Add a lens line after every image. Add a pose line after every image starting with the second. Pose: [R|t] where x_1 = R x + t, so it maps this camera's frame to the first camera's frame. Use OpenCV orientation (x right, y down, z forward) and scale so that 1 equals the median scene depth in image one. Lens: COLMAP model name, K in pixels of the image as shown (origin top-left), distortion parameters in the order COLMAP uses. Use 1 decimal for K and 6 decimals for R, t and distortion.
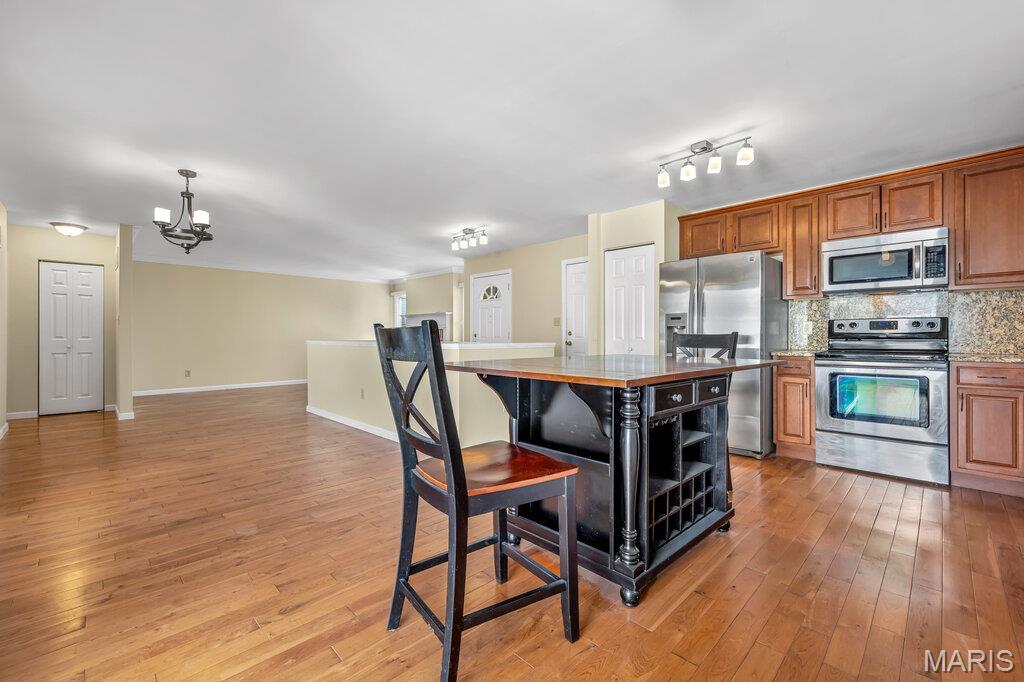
lens RADIAL K [[435.0, 0, 508.3], [0, 435.0, 338.2], [0, 0, 1]] dist [0.004353, 0.000469]
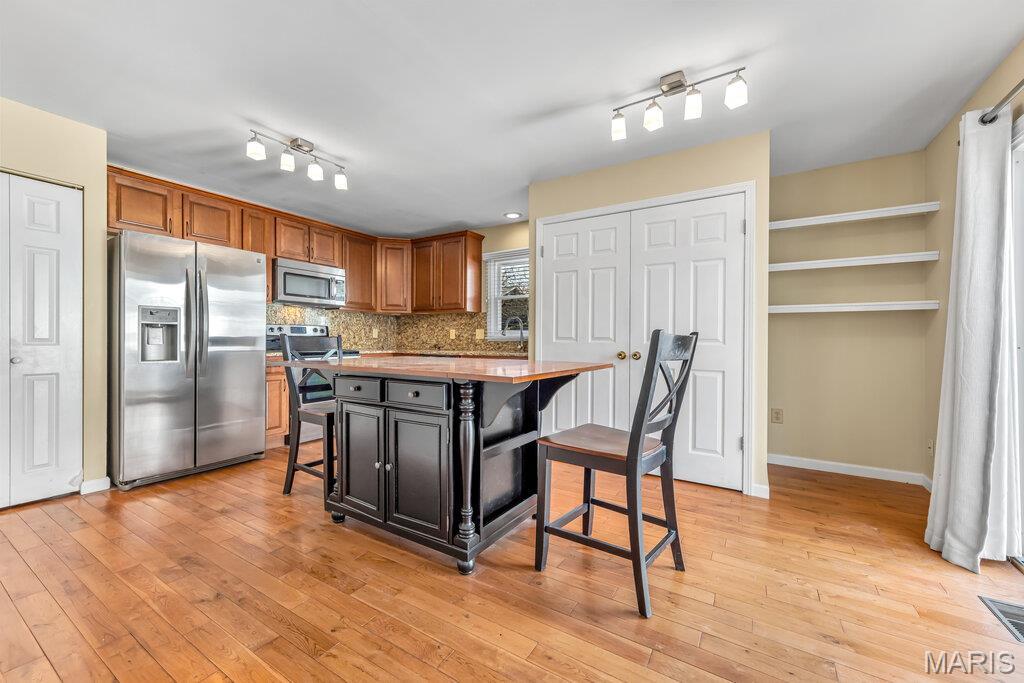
lens RADIAL K [[398.8, 0, 508.2], [0, 398.8, 342.8], [0, 0, 1]] dist [0.000567, 0.000685]
pose [[-0.230023, -0.009082, 0.973143, -0.486487], [-0.006470, 0.999949, 0.007803, -0.004820], [-0.973164, -0.004501, -0.230070, 0.686065]]
